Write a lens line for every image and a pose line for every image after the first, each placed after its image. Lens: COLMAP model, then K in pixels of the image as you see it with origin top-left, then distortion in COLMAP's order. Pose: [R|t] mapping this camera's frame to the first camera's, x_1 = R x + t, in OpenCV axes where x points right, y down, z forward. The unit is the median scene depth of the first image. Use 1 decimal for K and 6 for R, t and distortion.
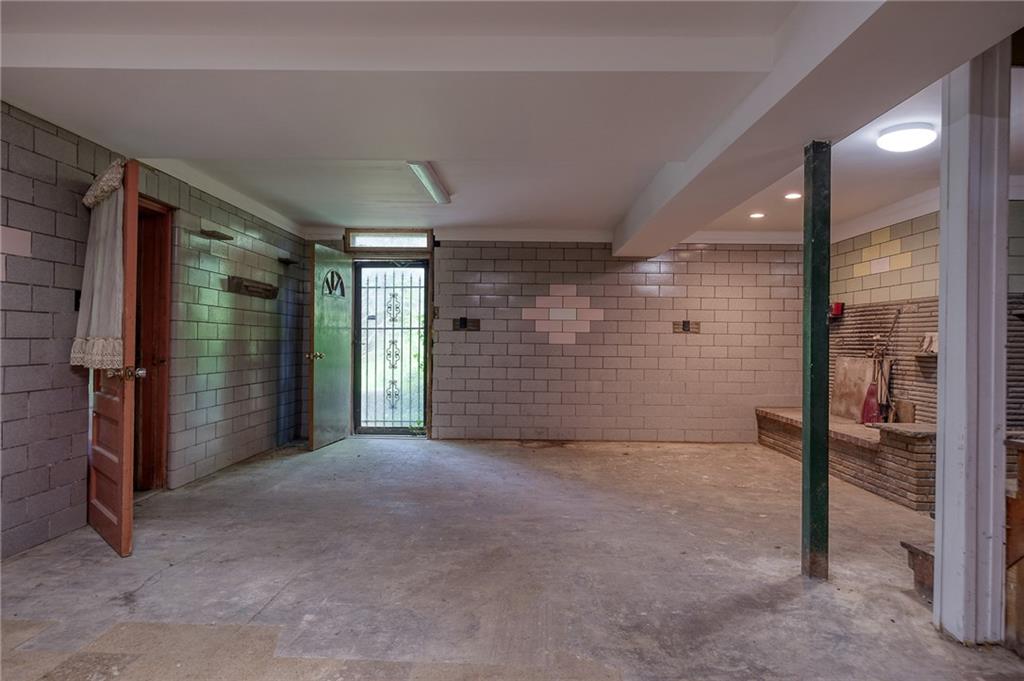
lens RADIAL K [[621.1, 0, 512.7], [0, 621.1, 337.9], [0, 0, 1]] dist [-0.001827, -0.000364]
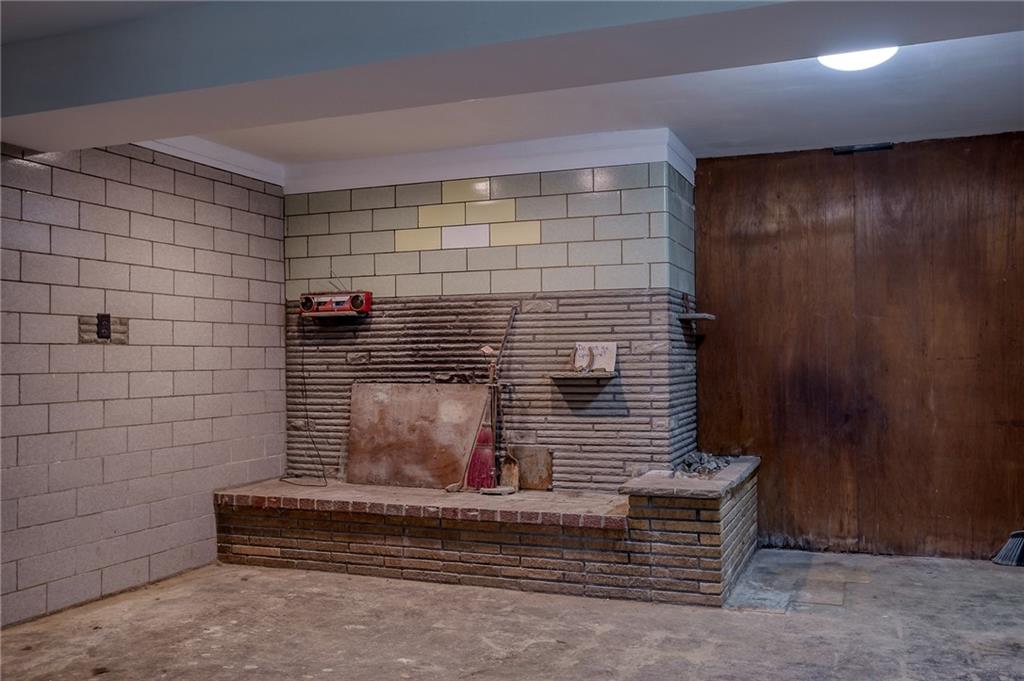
lens RADIAL K [[913.5, 0, 511.4], [0, 913.5, 345.9], [0, 0, 1]] dist [0.000838, 0.005134]
pose [[0.361956, -0.001383, 0.932194, -0.262229], [0.007590, 0.999970, -0.001463, -0.003510], [-0.932164, 0.007605, 0.361955, 0.632233]]
